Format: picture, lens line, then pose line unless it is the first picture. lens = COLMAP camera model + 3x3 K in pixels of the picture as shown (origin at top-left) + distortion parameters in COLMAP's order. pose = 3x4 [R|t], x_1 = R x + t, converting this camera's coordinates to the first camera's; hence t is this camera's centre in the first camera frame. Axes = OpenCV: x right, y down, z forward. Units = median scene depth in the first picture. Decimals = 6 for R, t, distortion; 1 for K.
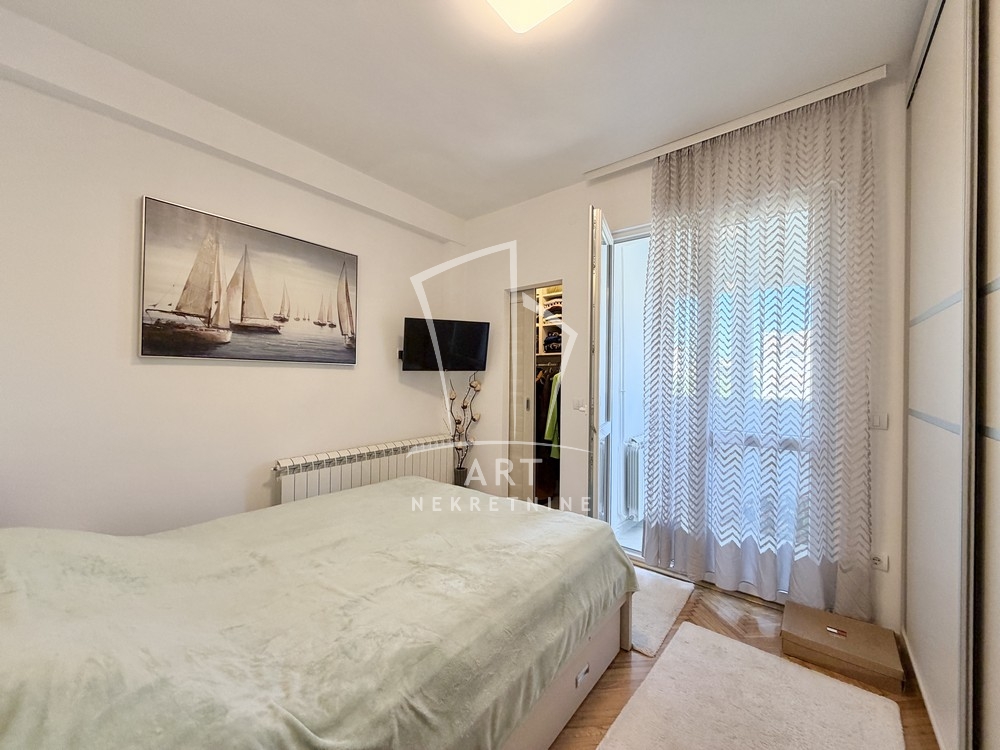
lens RADIAL K [[406.9, 0, 486.7], [0, 406.9, 375.1], [0, 0, 1]] dist [-0.001938, -0.000413]
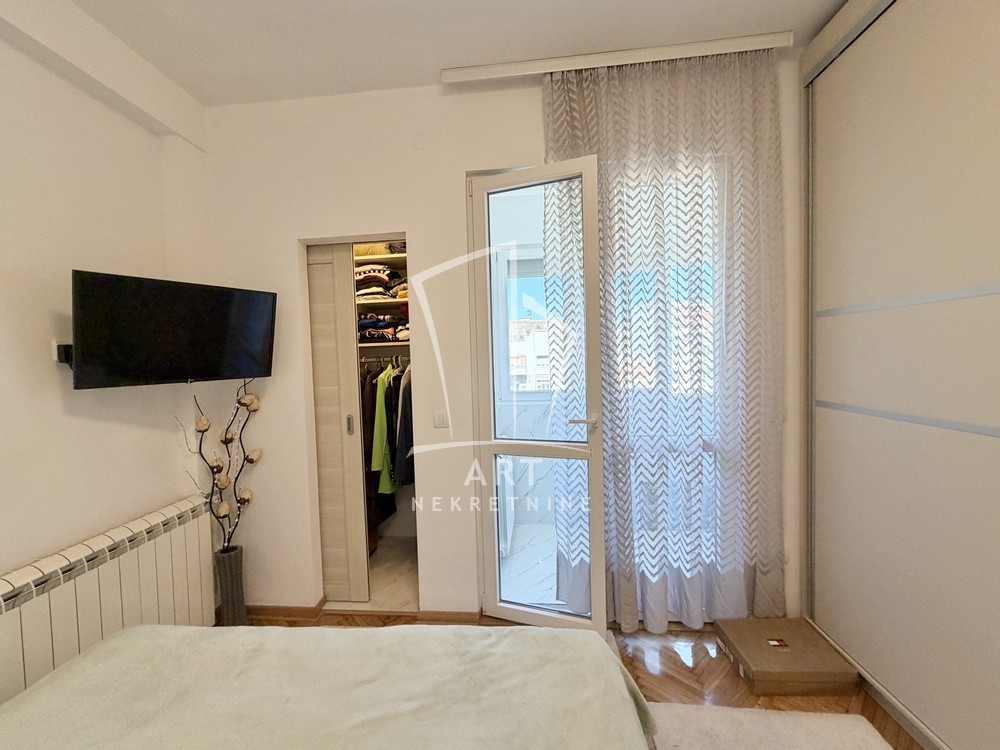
lens RADIAL K [[406.9, 0, 486.7], [0, 406.9, 375.1], [0, 0, 1]] dist [-0.001938, -0.000413]
pose [[0.808376, -0.060805, 0.585518, -0.091325], [0.040764, 0.998045, 0.047366, -0.026454], [-0.587254, -0.014421, 0.809274, 0.335868]]
